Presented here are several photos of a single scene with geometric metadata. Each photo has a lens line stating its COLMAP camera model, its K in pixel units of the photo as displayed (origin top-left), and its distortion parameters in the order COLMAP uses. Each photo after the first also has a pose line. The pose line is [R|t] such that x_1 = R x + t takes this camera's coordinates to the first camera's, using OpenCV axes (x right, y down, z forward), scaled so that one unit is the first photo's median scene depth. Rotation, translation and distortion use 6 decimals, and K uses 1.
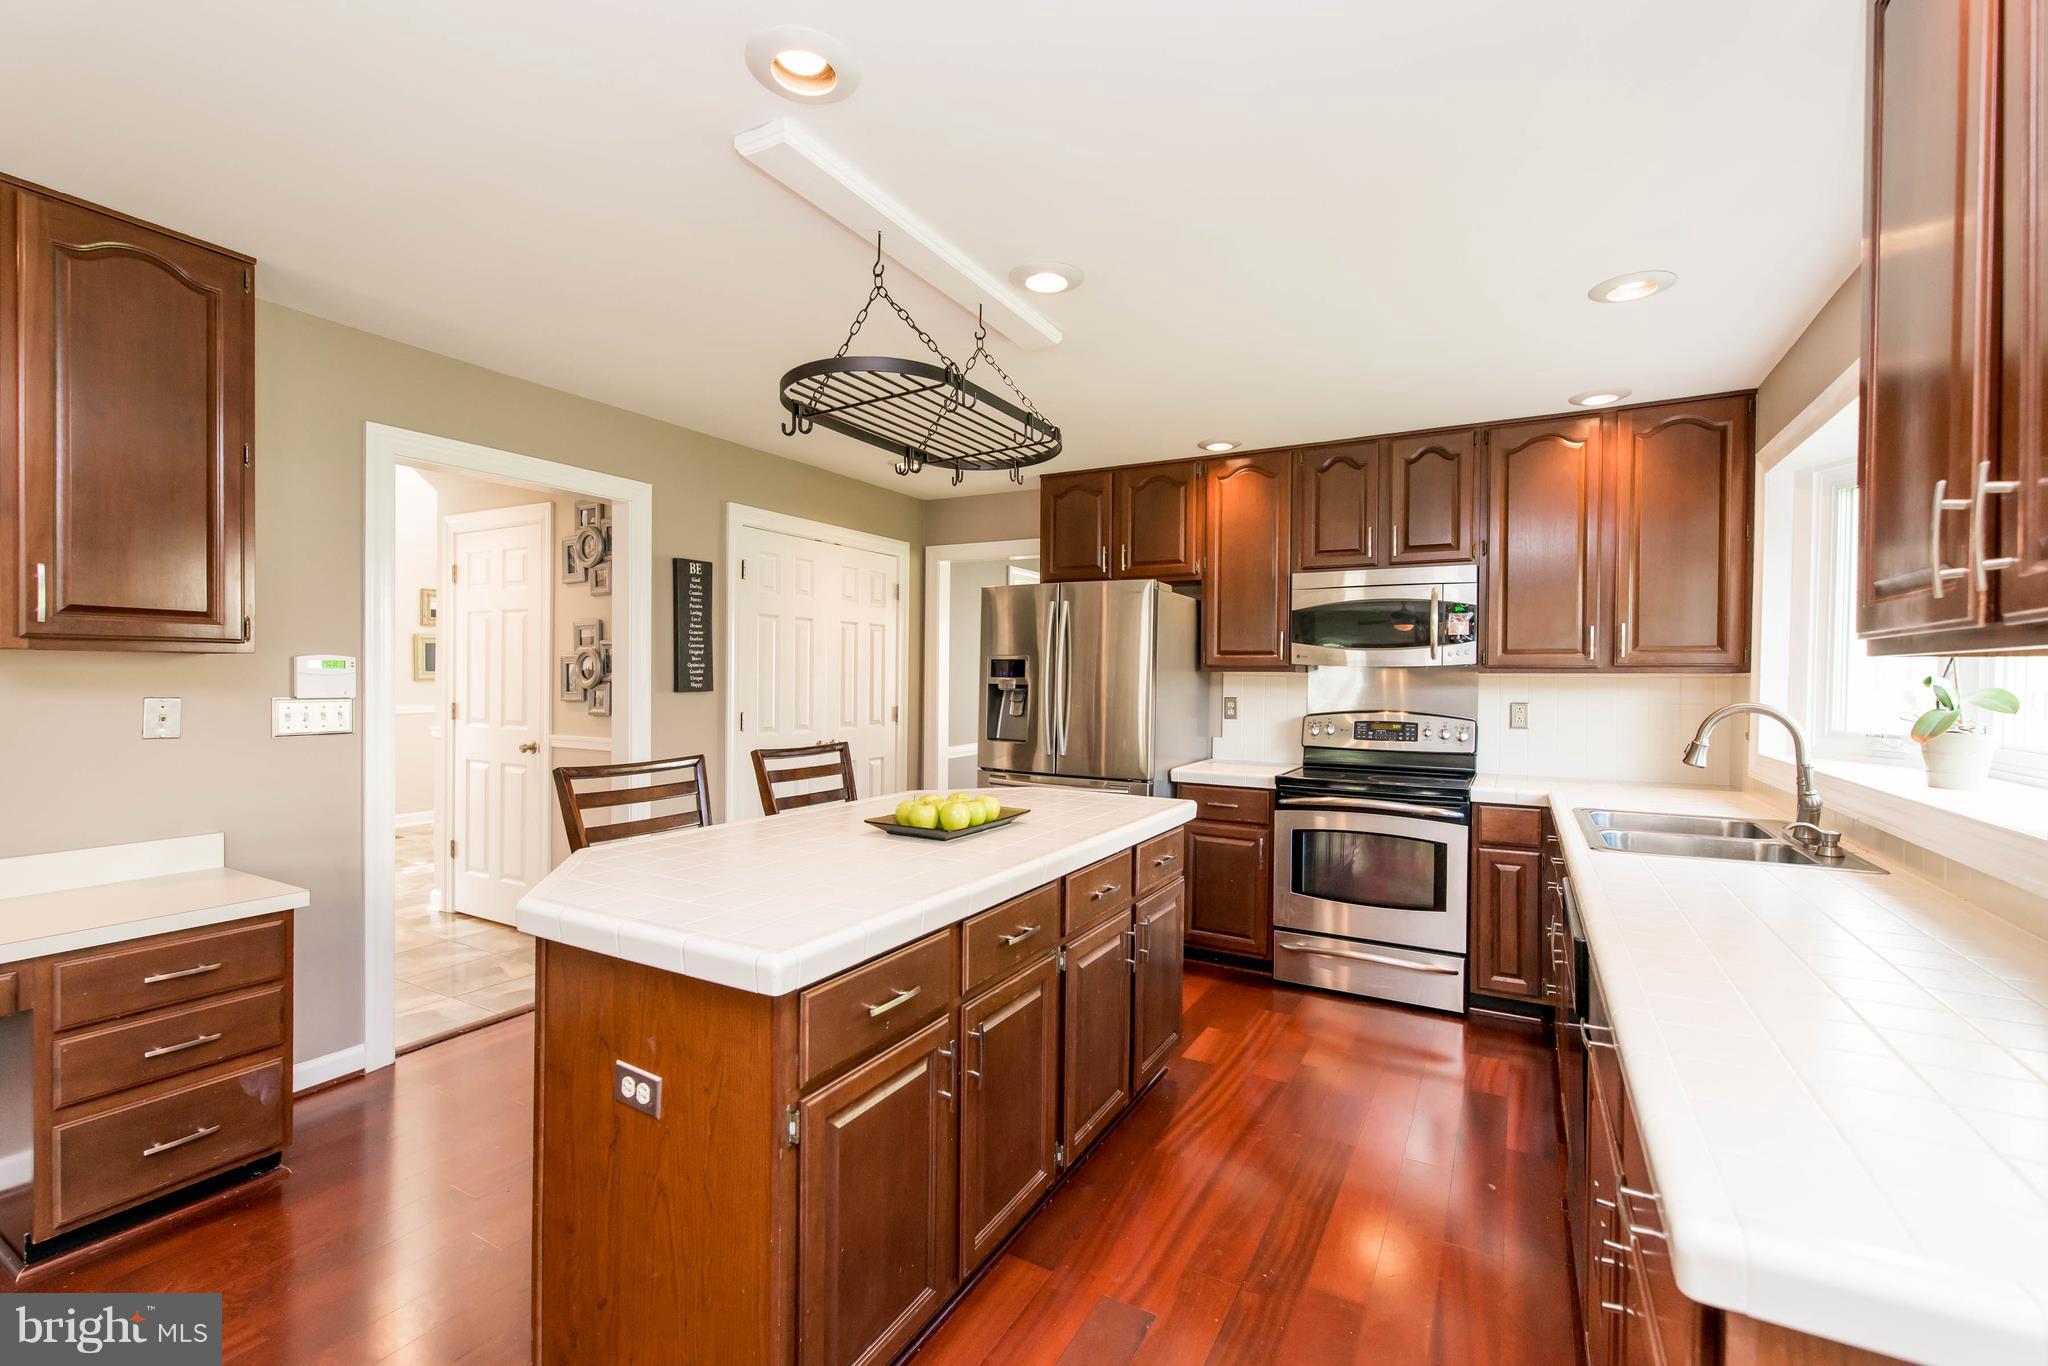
lens RADIAL K [[877.6, 0, 1024.0], [0, 877.6, 683.0], [0, 0, 1]] dist [0.003311, 0.000098]
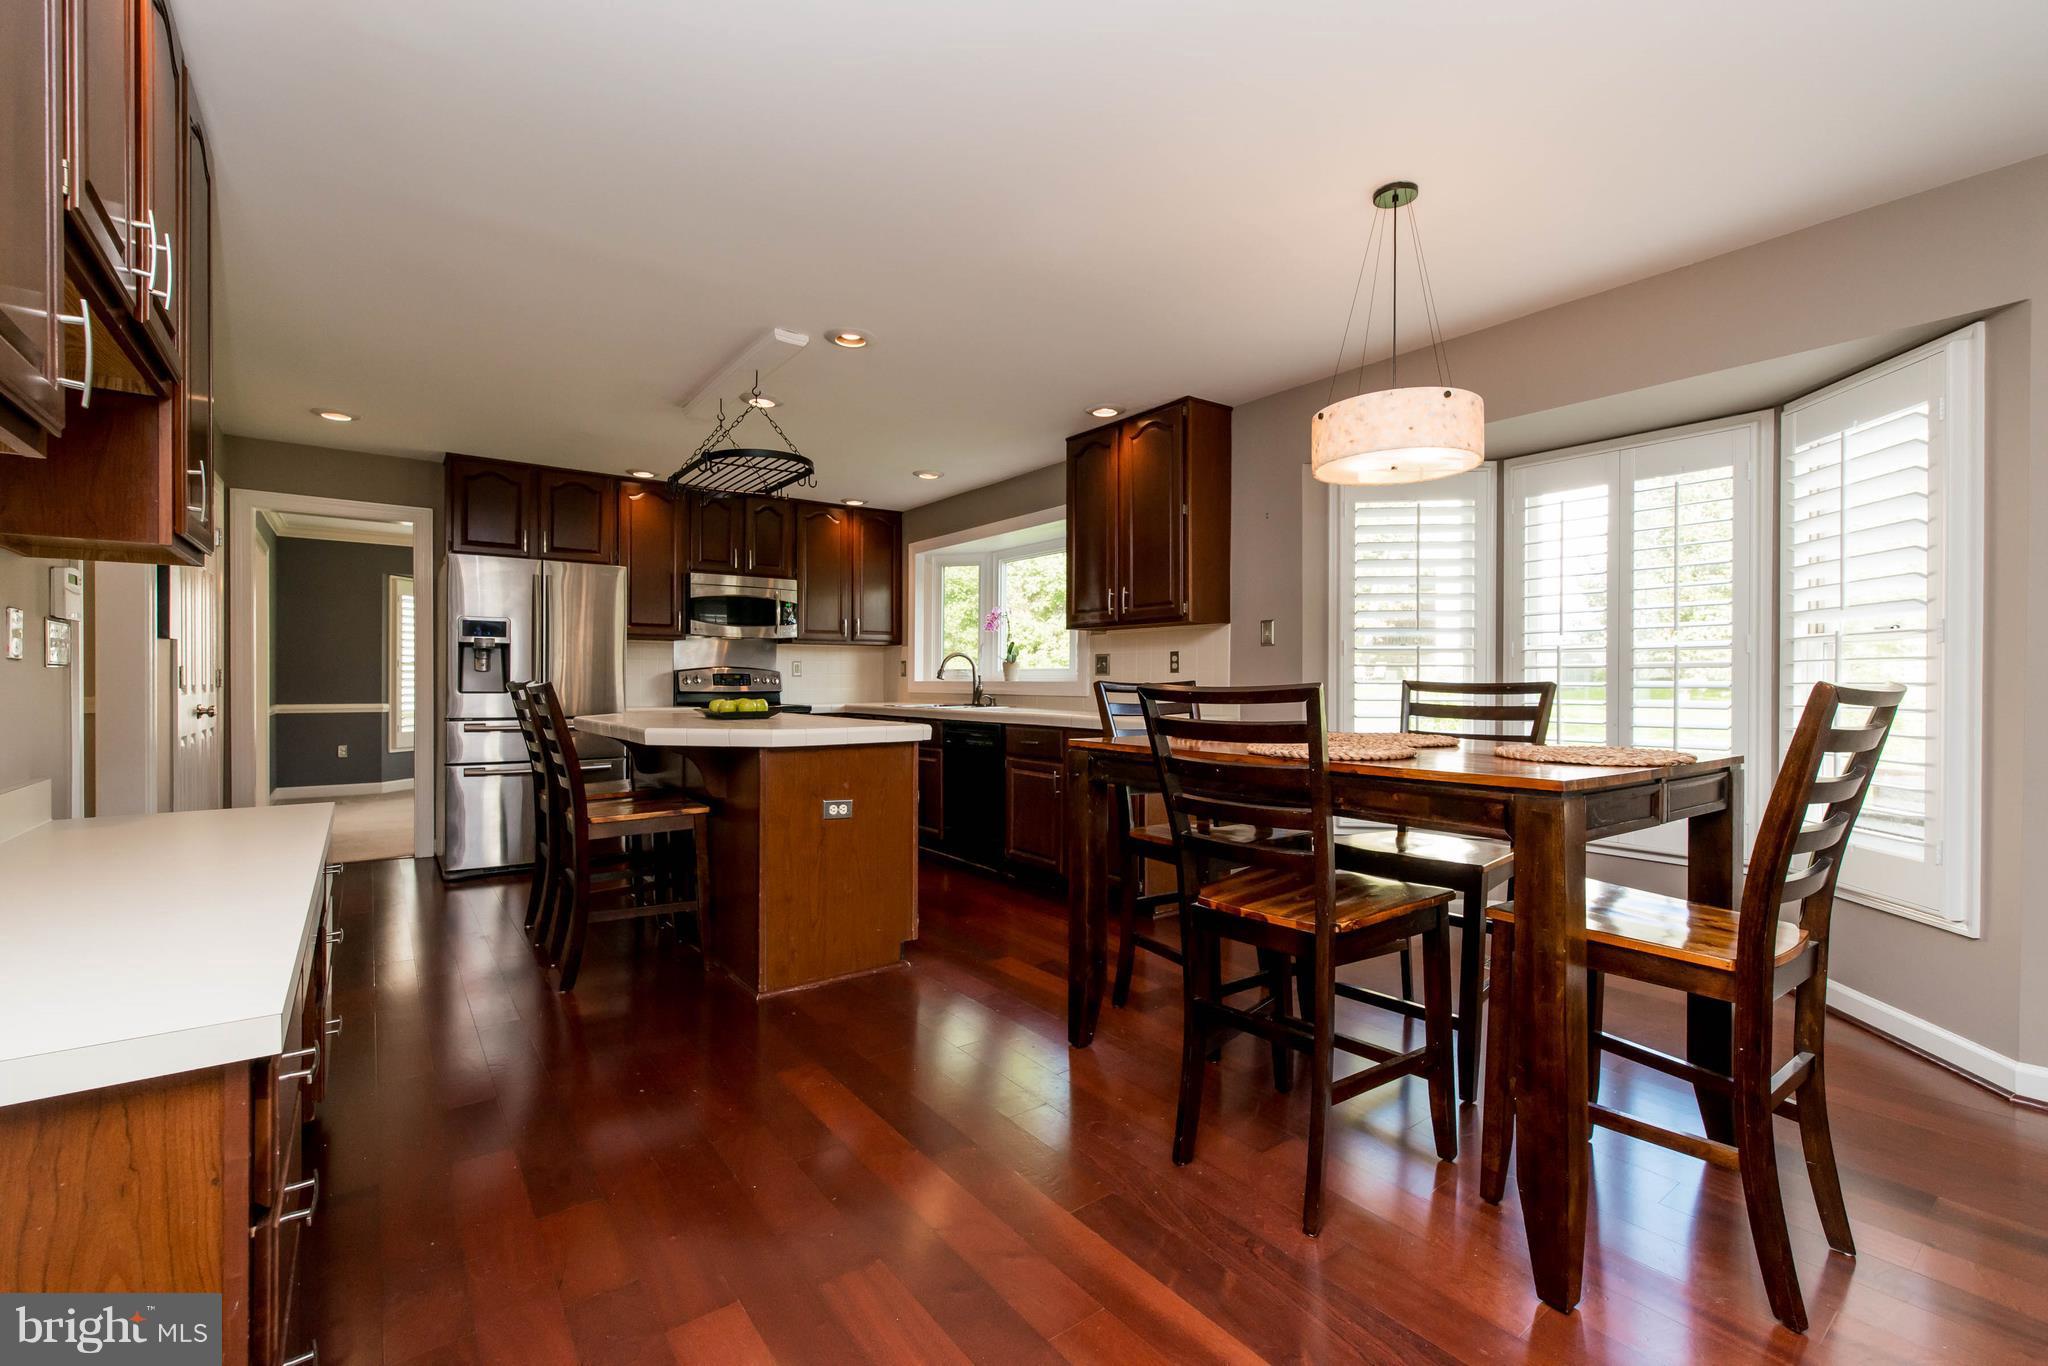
lens RADIAL K [[877.6, 0, 1024.0], [0, 877.6, 683.0], [0, 0, 1]] dist [0.003311, 0.000098]
pose [[0.380467, -0.009884, 0.924742, -0.898124], [0.014281, 0.999886, 0.004811, 0.065119], [-0.924684, 0.011376, 0.380565, -0.082376]]
